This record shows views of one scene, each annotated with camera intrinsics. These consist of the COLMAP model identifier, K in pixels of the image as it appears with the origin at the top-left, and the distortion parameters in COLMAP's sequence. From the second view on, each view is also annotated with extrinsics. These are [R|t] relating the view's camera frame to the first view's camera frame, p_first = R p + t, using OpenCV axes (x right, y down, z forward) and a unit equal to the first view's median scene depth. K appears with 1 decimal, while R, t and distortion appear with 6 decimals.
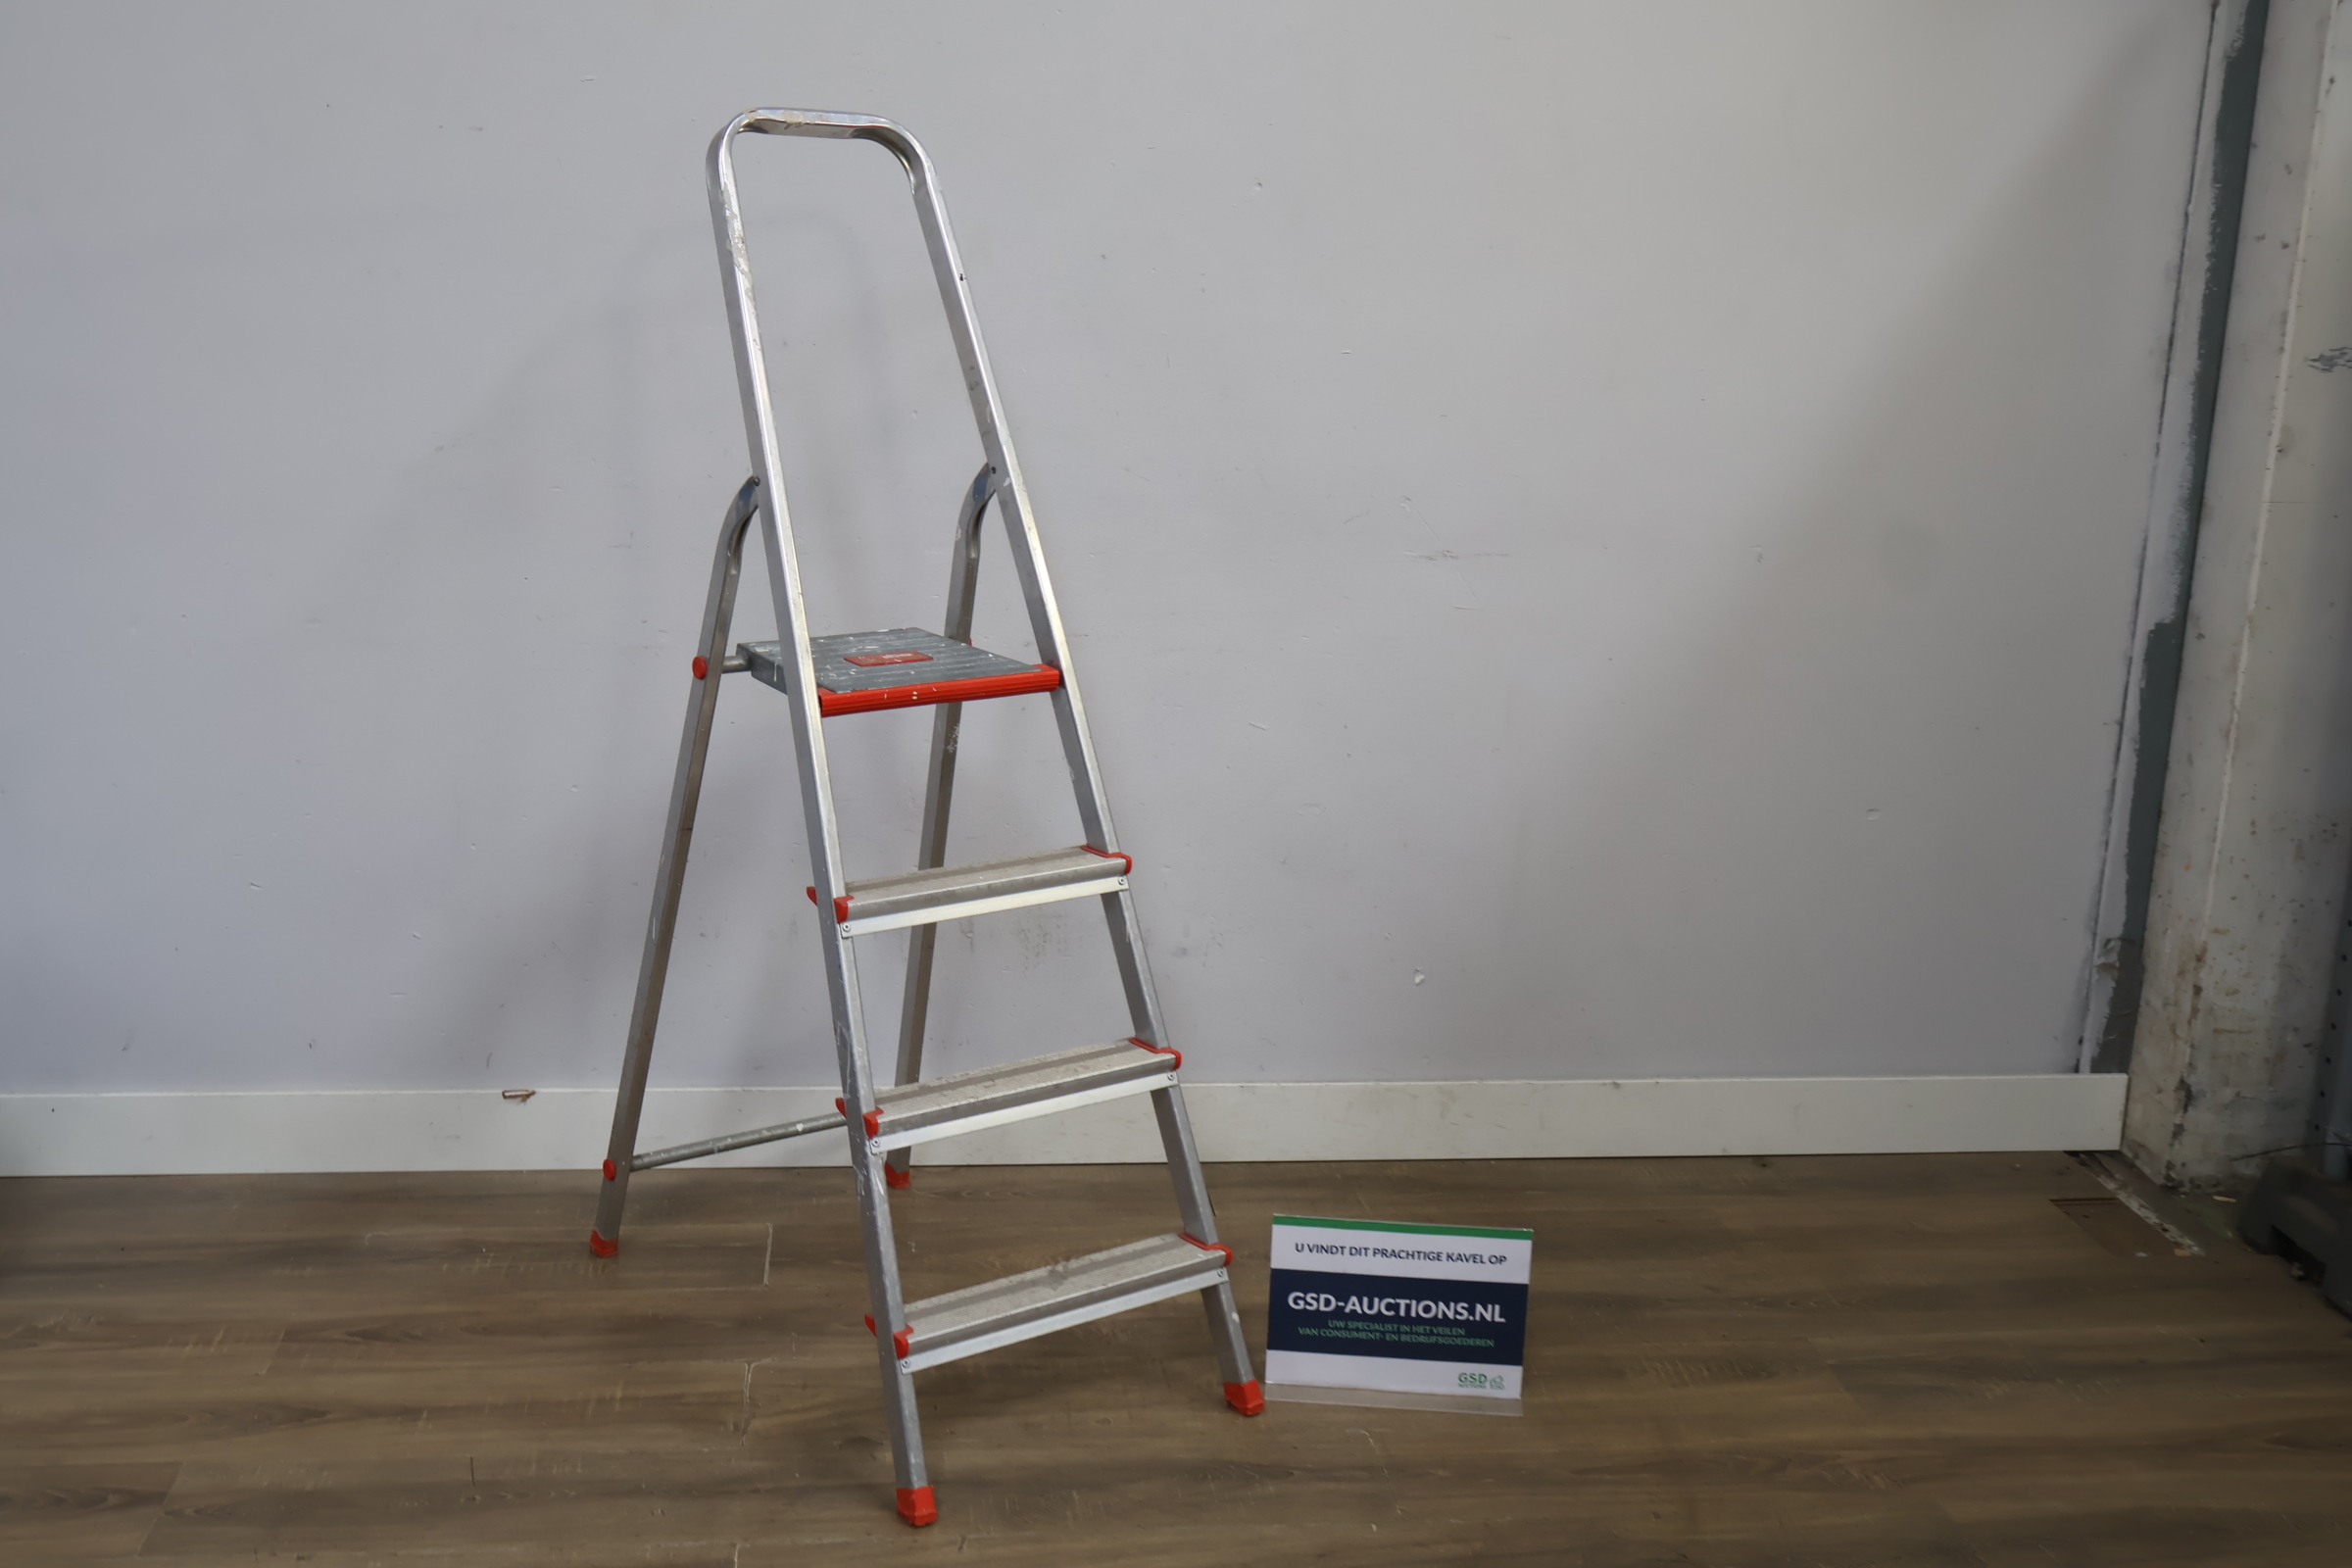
lens RADIAL K [[2555.0, 0, 1175.3], [0, 2555.0, 780.6], [0, 0, 1]] dist [-0.010250, 0.015083]
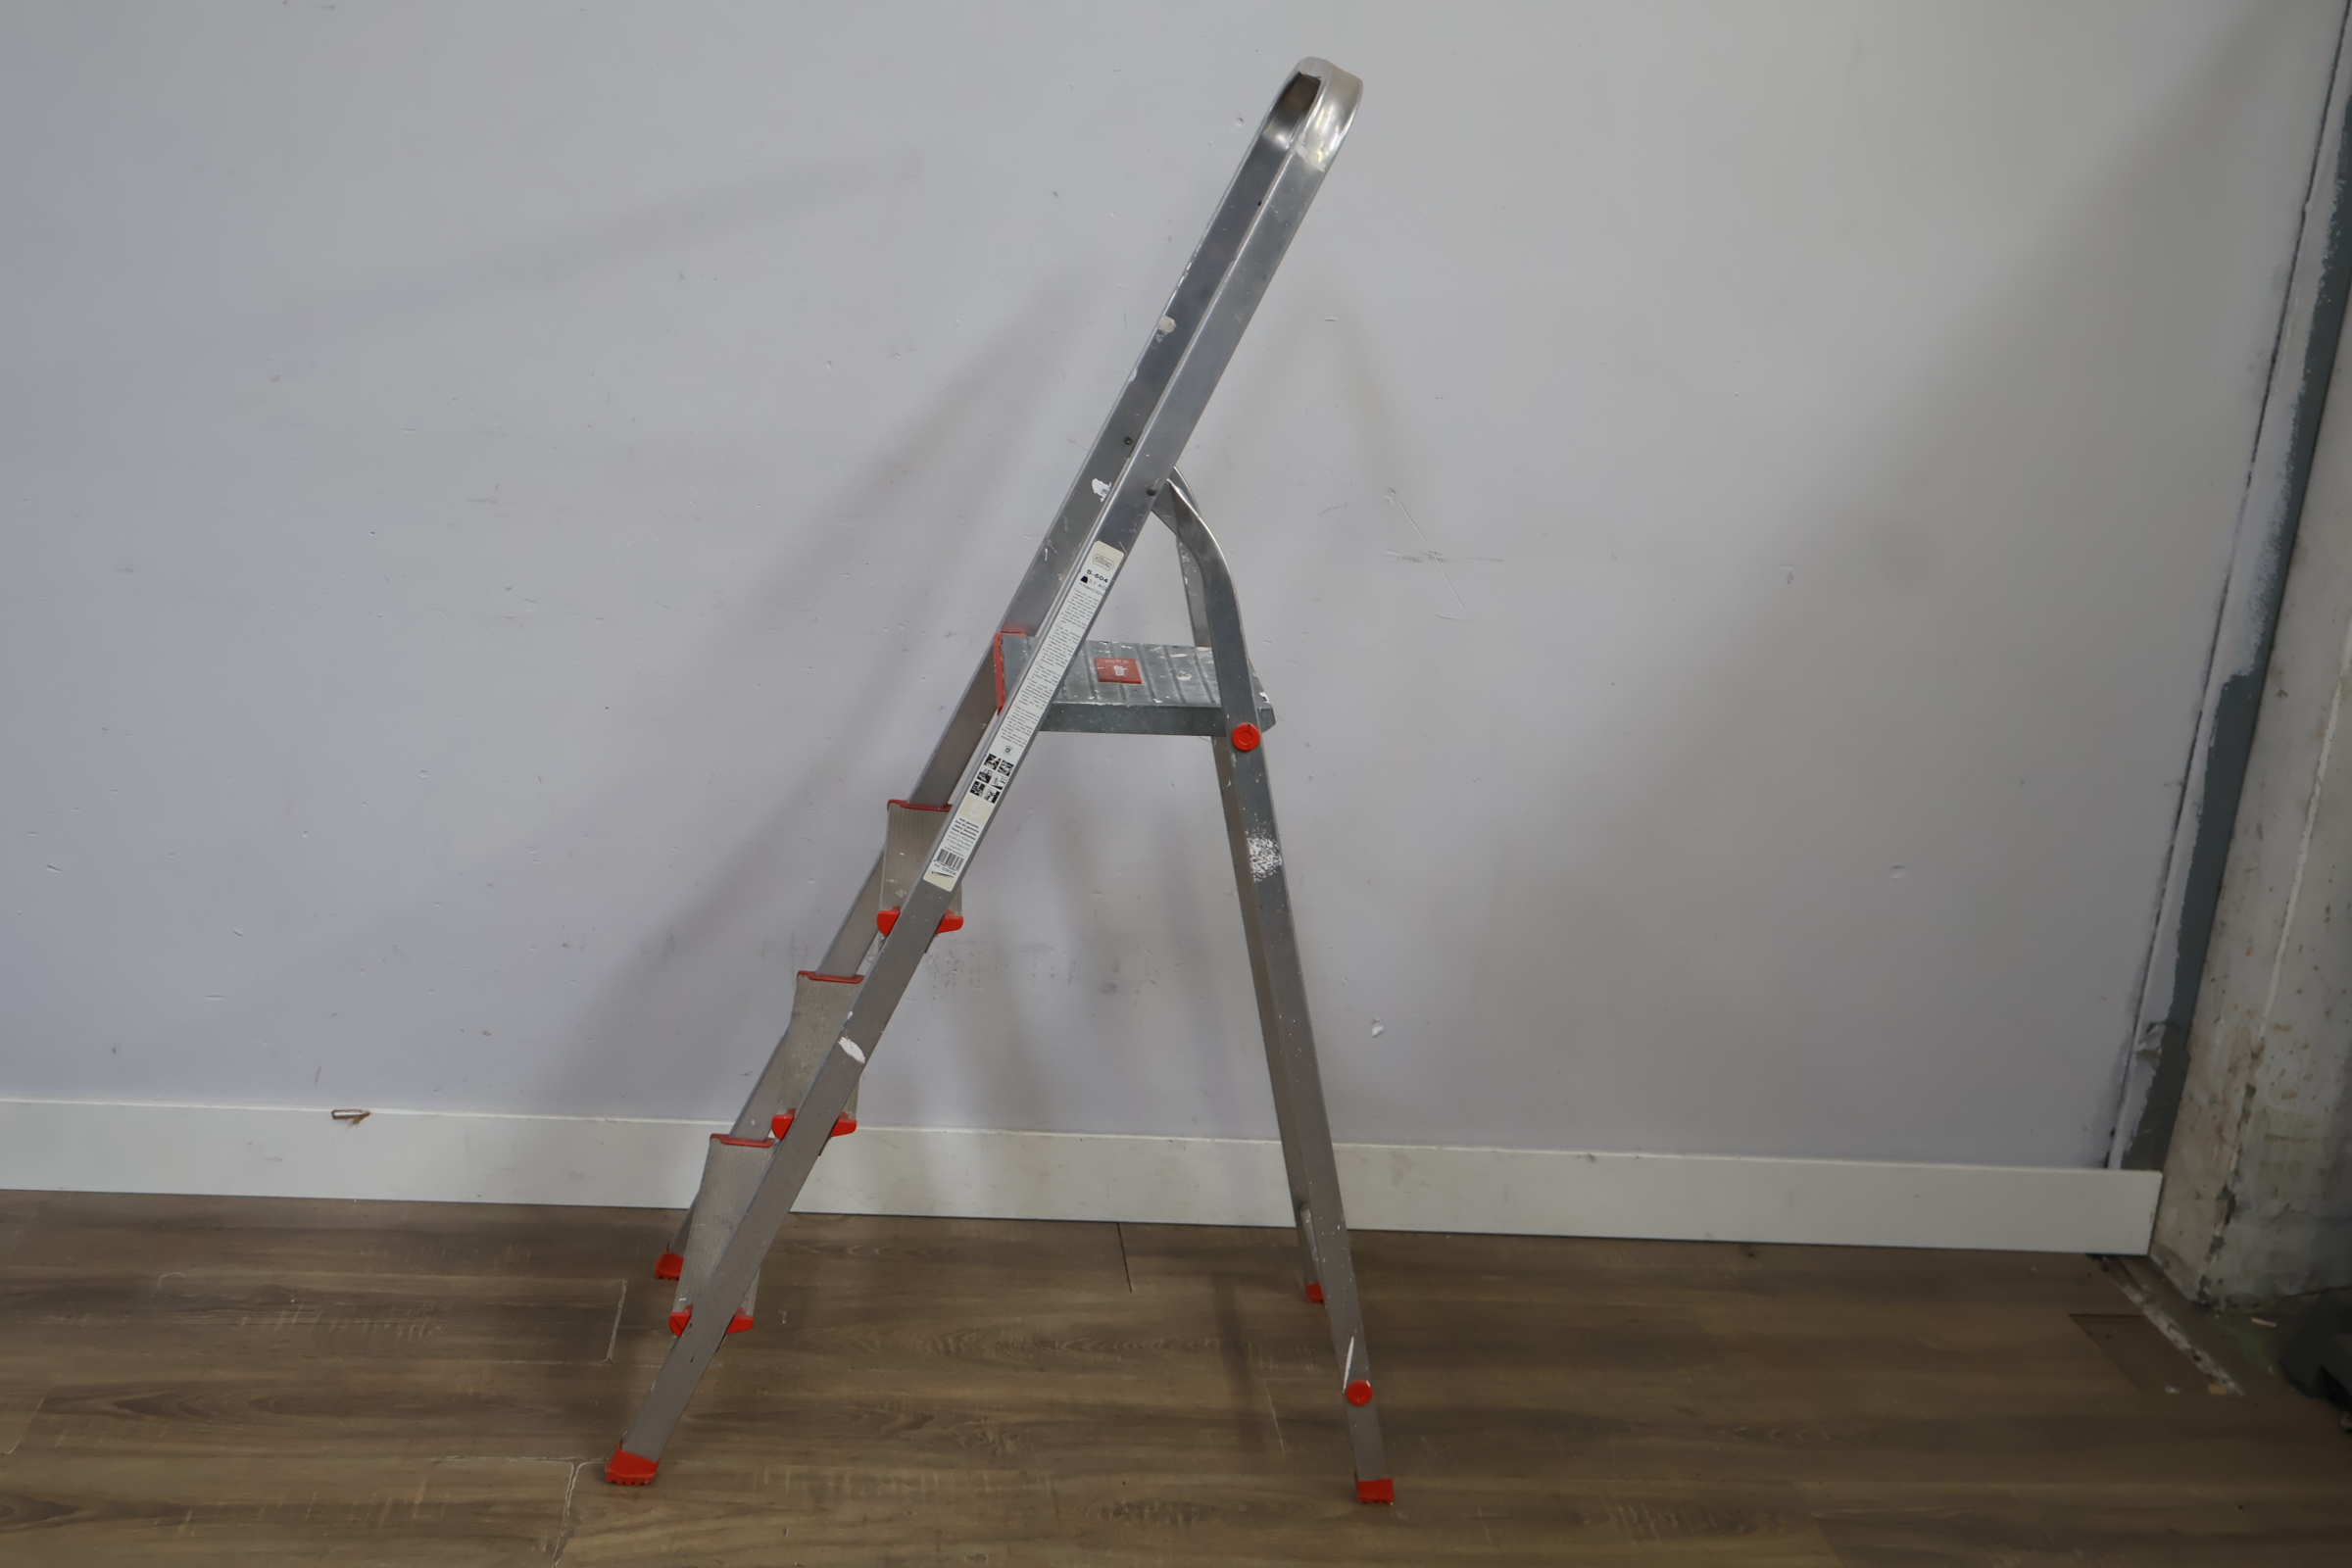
lens RADIAL K [[2501.6, 0, 1189.7], [0, 2501.6, 781.2], [0, 0, 1]] dist [0.005468, -0.025747]
pose [[0.998639, 0.051670, 0.007142, 0.020156], [-0.051912, 0.997874, 0.039397, -0.041040], [-0.005092, -0.039714, 0.999198, 0.137390]]
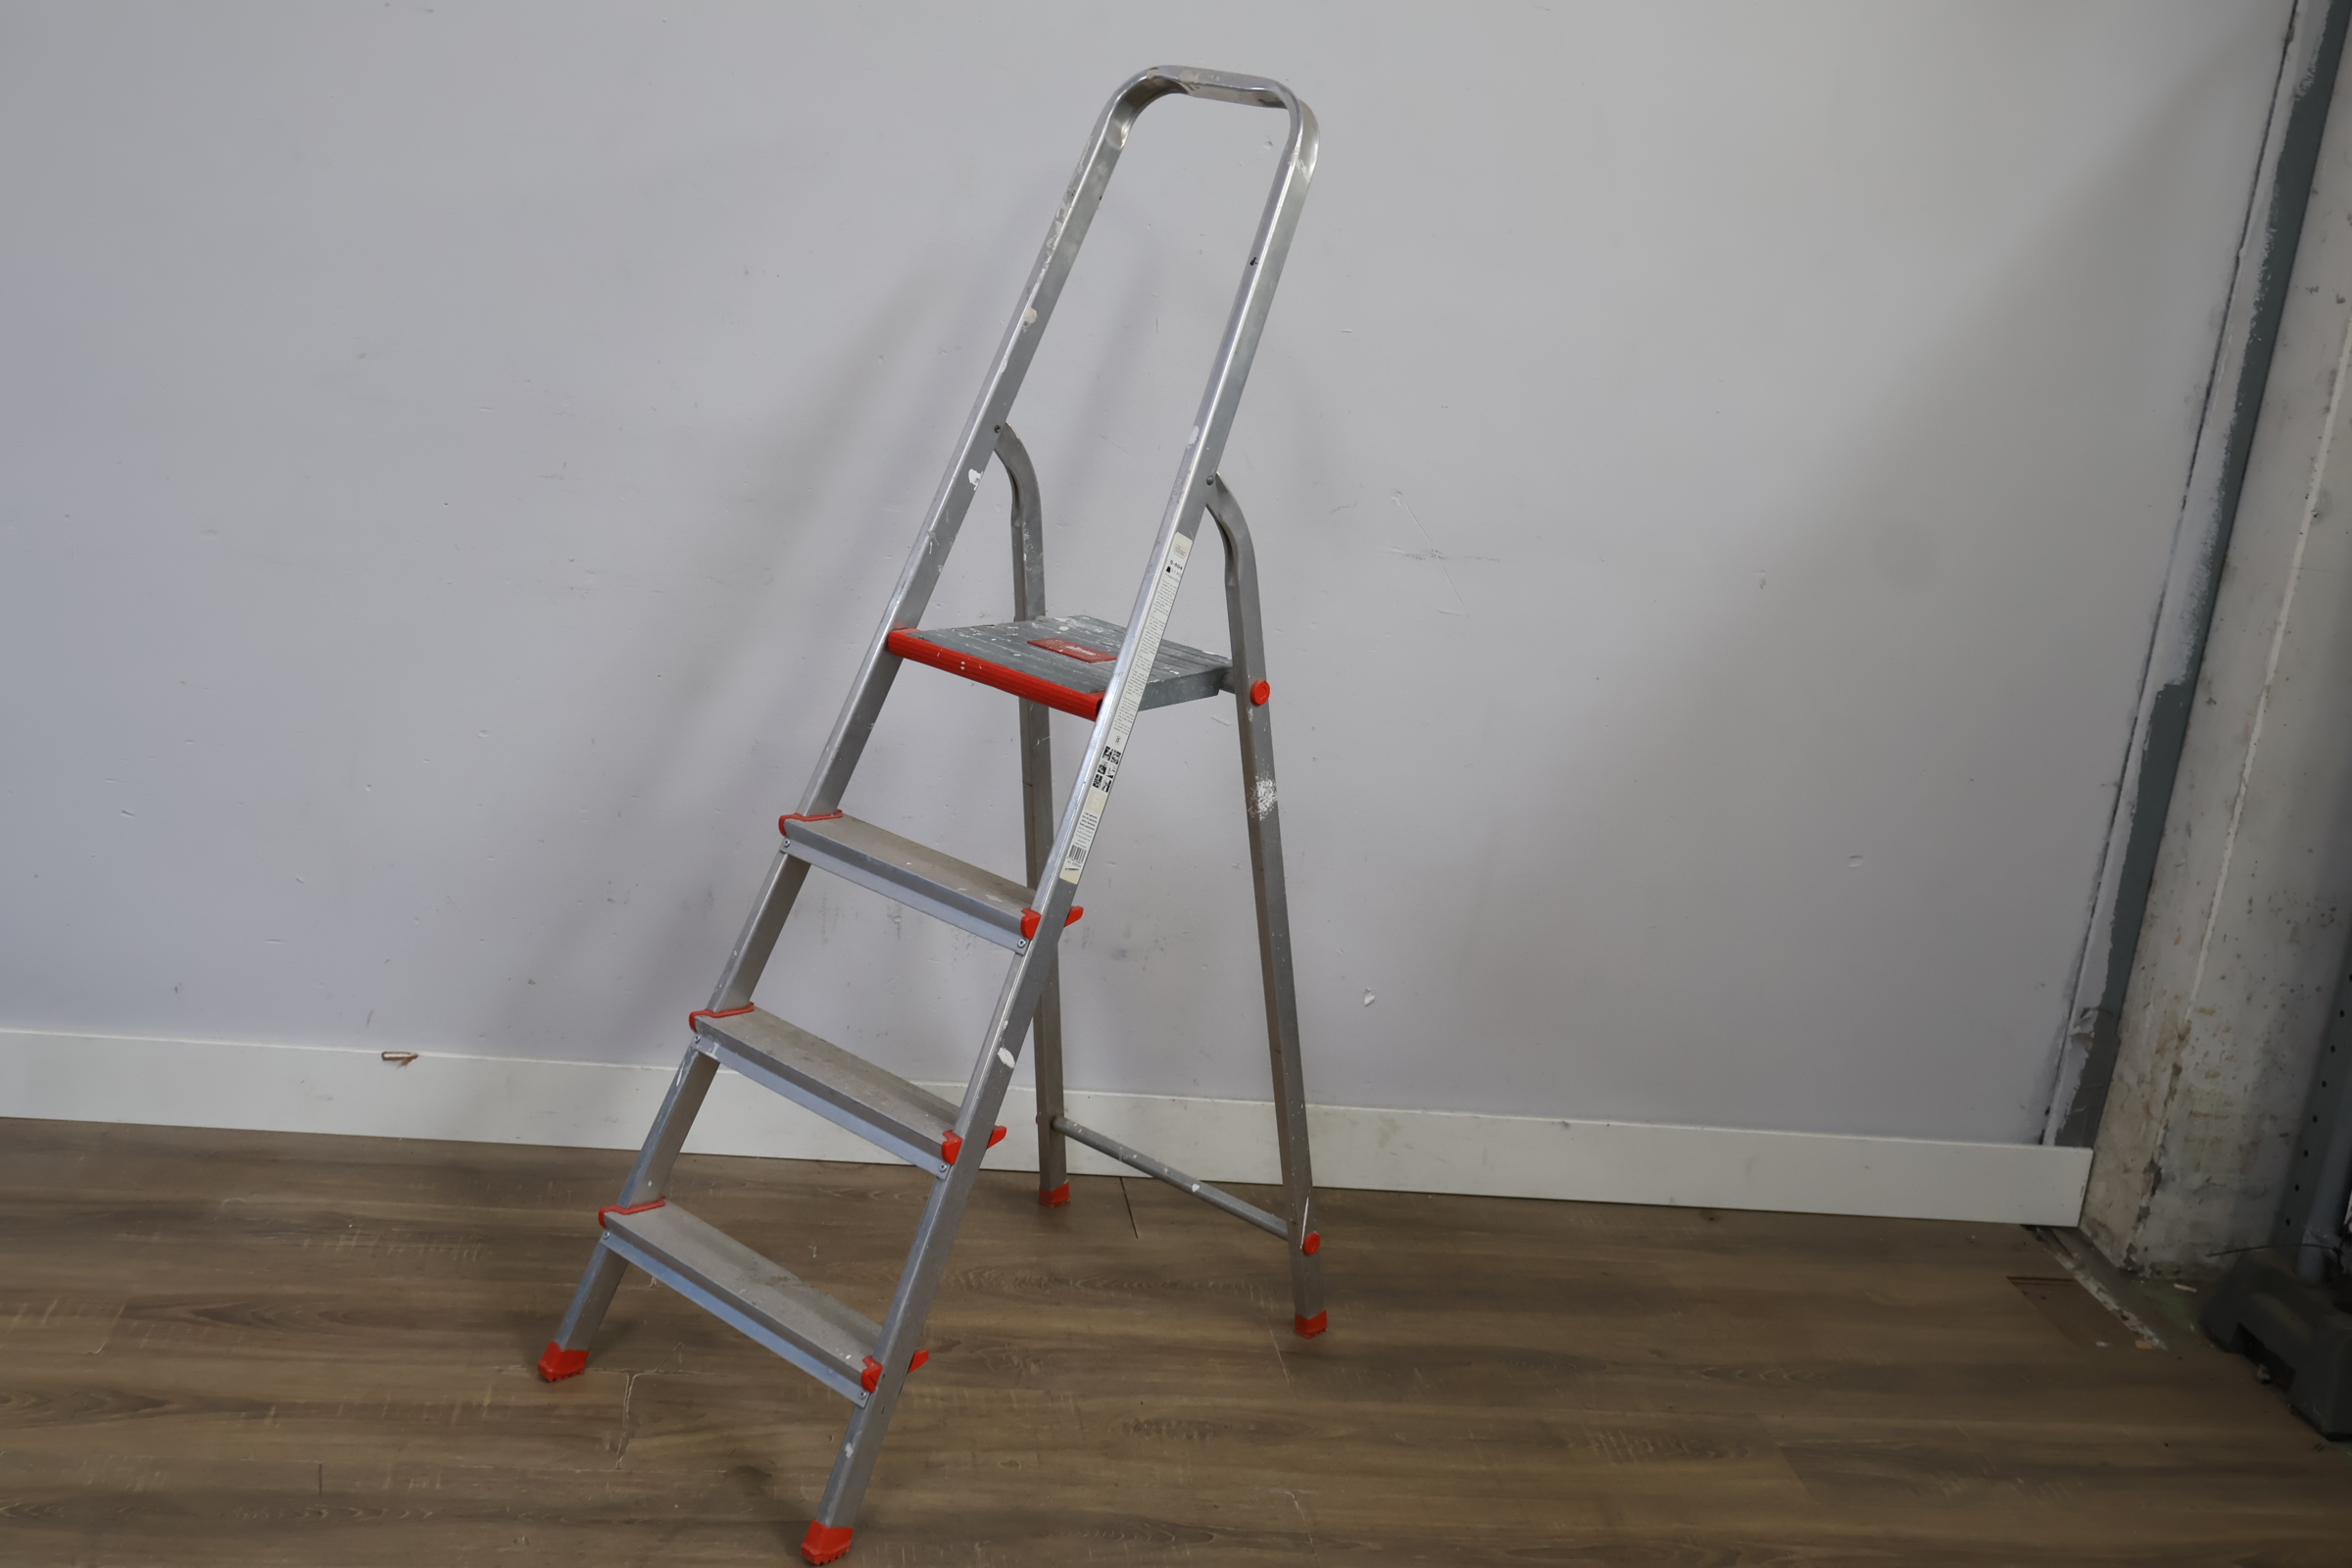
lens RADIAL K [[2529.6, 0, 1173.7], [0, 2529.6, 780.1], [0, 0, 1]] dist [-0.010420, 0.007820]
pose [[0.996402, 0.074506, 0.040406, -0.020858], [-0.075251, 0.997016, 0.017234, -0.014509], [-0.039001, -0.020212, 0.999035, 0.071484]]
